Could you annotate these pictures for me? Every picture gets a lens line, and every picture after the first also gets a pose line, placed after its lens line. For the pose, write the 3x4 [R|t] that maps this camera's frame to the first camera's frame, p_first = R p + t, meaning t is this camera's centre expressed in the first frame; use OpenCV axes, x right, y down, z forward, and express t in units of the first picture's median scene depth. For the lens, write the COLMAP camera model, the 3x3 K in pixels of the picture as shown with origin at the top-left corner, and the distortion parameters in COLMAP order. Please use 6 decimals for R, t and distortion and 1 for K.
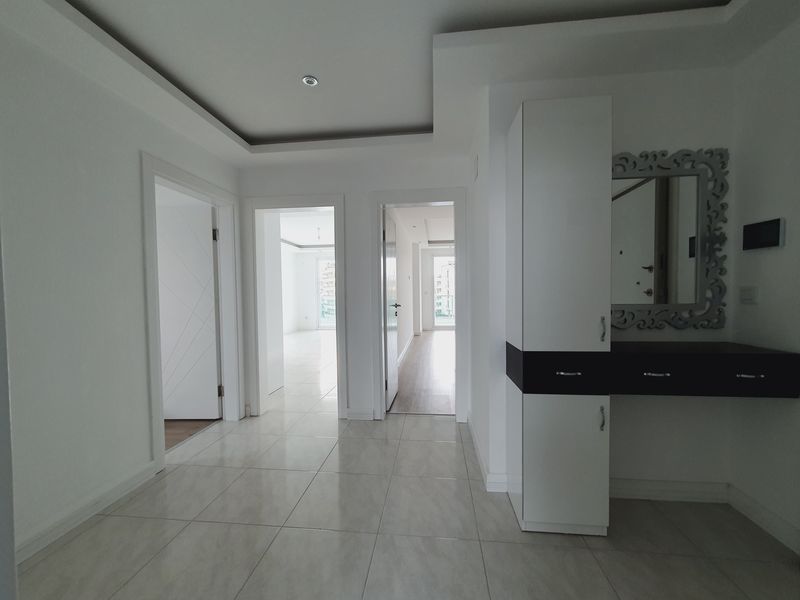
lens RADIAL K [[313.9, 0, 400.7], [0, 313.9, 303.2], [0, 0, 1]] dist [0.000531, 0.000002]
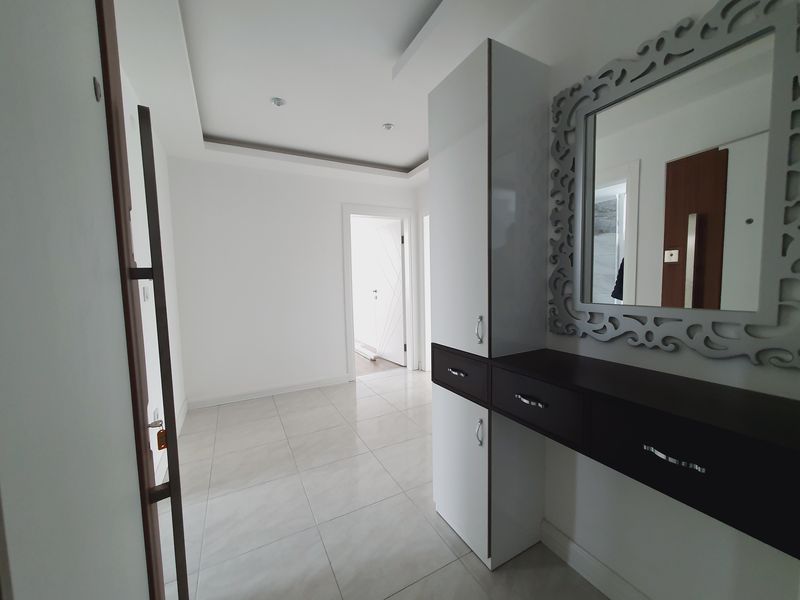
lens RADIAL K [[313.9, 0, 398.3], [0, 313.9, 303.3], [0, 0, 1]] dist [0.000531, 0.000002]
pose [[0.554792, 0.062758, -0.829619, 0.850731], [-0.014813, 0.997738, 0.065570, -0.029318], [0.831857, -0.024088, 0.554467, 0.238527]]
